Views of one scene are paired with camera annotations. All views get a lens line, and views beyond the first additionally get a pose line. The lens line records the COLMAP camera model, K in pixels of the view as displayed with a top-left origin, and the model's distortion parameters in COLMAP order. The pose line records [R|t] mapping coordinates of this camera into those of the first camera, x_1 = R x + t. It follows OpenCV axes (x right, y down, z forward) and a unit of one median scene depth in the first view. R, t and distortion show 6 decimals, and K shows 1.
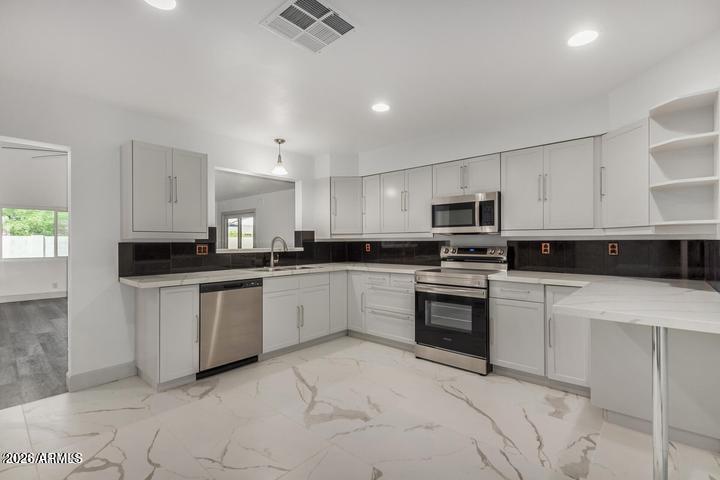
lens RADIAL K [[333.6, 0, 360.0], [0, 333.6, 240.0], [0, 0, 1]] dist [0.001762, -0.000005]
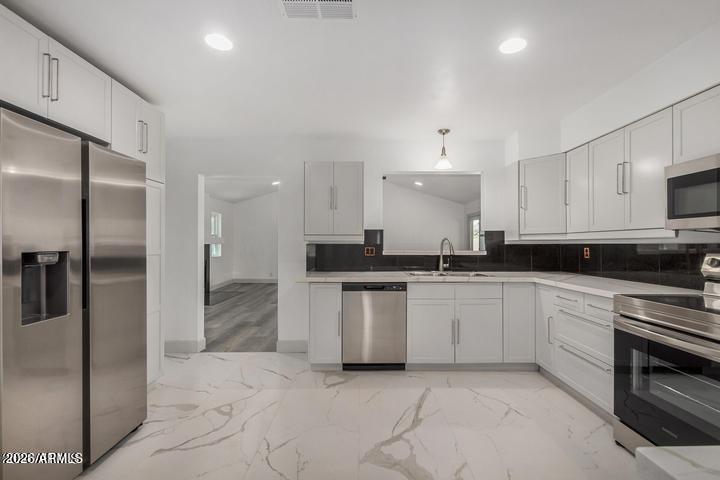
lens RADIAL K [[325.6, 0, 360.0], [0, 325.6, 240.0], [0, 0, 1]] dist [0.000794, 0.000183]
pose [[0.672715, -0.005134, -0.739884, 0.294046], [0.000634, 0.999980, -0.006362, 0.000322], [0.739901, 0.003811, 0.672705, 0.281721]]
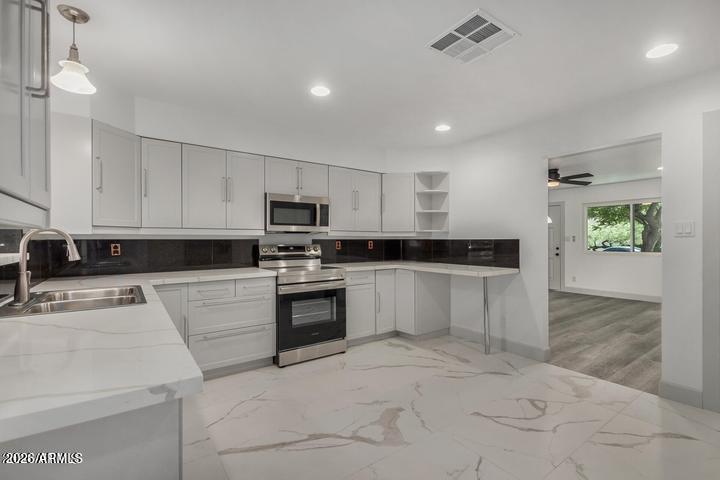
lens RADIAL K [[342.0, 0, 360.0], [0, 342.0, 240.0], [0, 0, 1]] dist [0.002204, 0.000338]
pose [[0.191101, 0.004690, 0.981559, -0.705425], [-0.005319, 0.999979, -0.003742, 0.007462], [-0.981556, -0.004506, 0.191122, 0.613535]]
